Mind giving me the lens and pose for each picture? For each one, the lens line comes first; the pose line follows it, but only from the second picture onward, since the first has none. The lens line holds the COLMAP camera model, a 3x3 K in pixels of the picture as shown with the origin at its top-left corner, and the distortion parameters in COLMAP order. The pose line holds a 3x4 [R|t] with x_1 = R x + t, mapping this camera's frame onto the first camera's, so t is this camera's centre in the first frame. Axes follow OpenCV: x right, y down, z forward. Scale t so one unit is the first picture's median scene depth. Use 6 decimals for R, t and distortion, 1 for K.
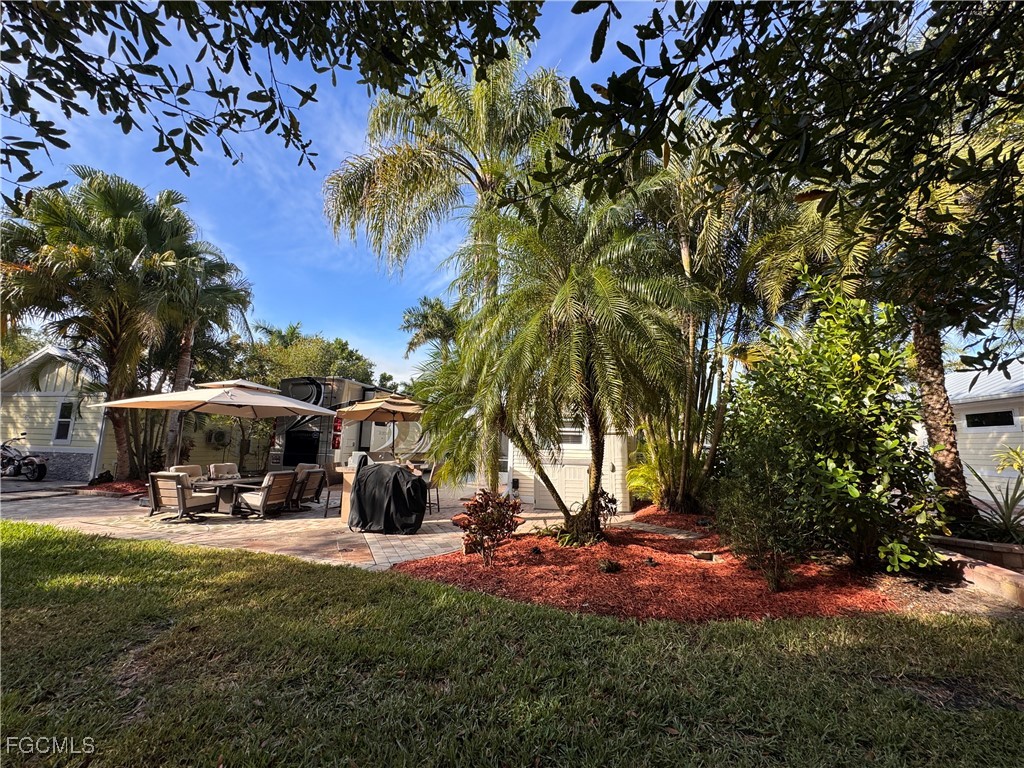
lens RADIAL K [[409.5, 0, 509.9], [0, 409.5, 383.5], [0, 0, 1]] dist [-0.000796, 0.000348]
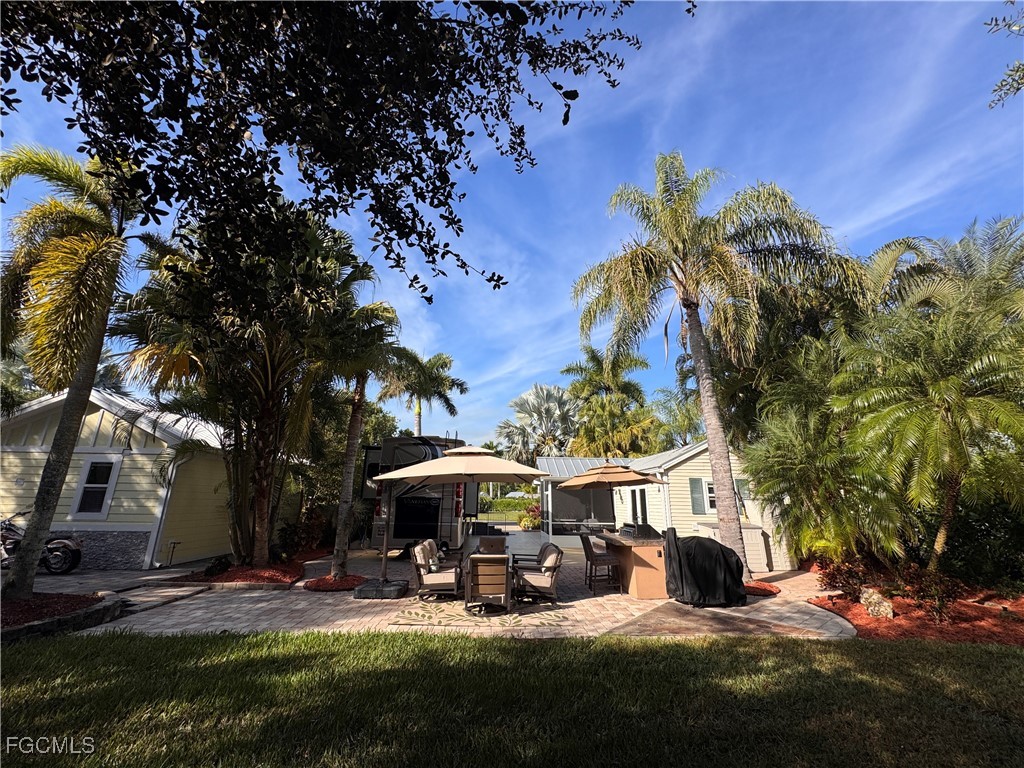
lens RADIAL K [[409.5, 0, 509.9], [0, 409.5, 383.5], [0, 0, 1]] dist [-0.000796, 0.000348]
pose [[0.962159, 0.063207, 0.265057, -0.587907], [-0.027580, 0.990319, -0.136043, -0.015186], [-0.271089, 0.123585, 0.954587, 0.058999]]
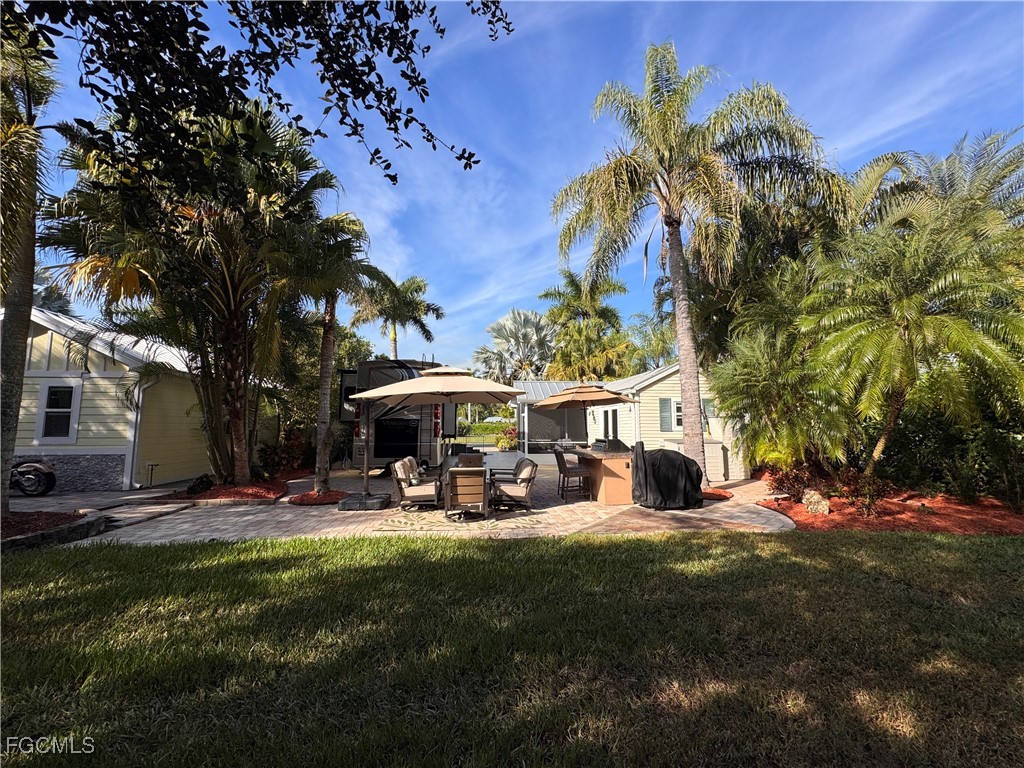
lens RADIAL K [[409.5, 0, 509.9], [0, 409.5, 383.5], [0, 0, 1]] dist [-0.000796, 0.000348]
pose [[0.945973, 0.009849, 0.324096, -0.585590], [-0.023500, 0.998992, 0.038234, -0.004331], [-0.323393, -0.043784, 0.945251, 0.061719]]
